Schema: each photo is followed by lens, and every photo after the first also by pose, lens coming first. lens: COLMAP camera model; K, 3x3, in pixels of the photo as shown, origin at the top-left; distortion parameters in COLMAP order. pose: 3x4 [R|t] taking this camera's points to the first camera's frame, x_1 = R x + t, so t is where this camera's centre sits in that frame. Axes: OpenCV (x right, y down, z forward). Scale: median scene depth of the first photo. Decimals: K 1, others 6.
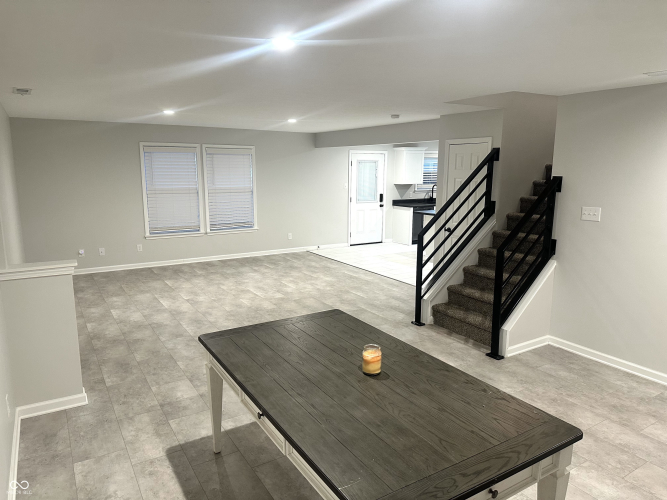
lens RADIAL K [[463.8, 0, 333.5], [0, 463.8, 250.0], [0, 0, 1]] dist [0.129313, -0.167364]
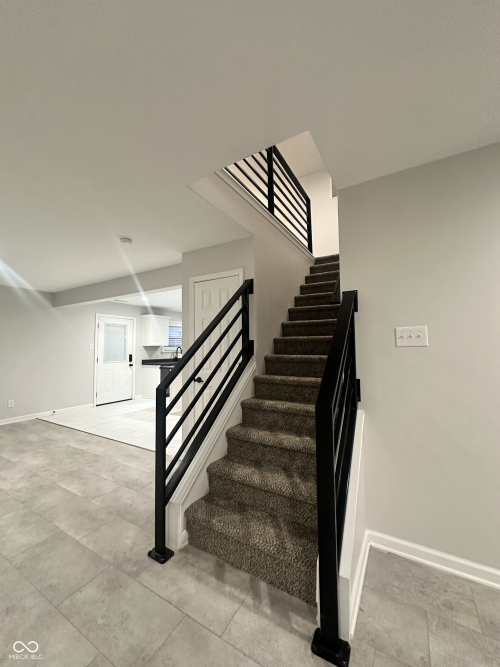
lens RADIAL K [[263.7, 0, 250.0], [0, 263.7, 333.5], [0, 0, 1]] dist [-0.007619, 0.000103]
pose [[0.887776, 0.011277, 0.460138, 0.118830], [0.096965, 0.972682, -0.210919, -0.017110], [-0.449947, 0.231866, 0.862430, 0.574149]]
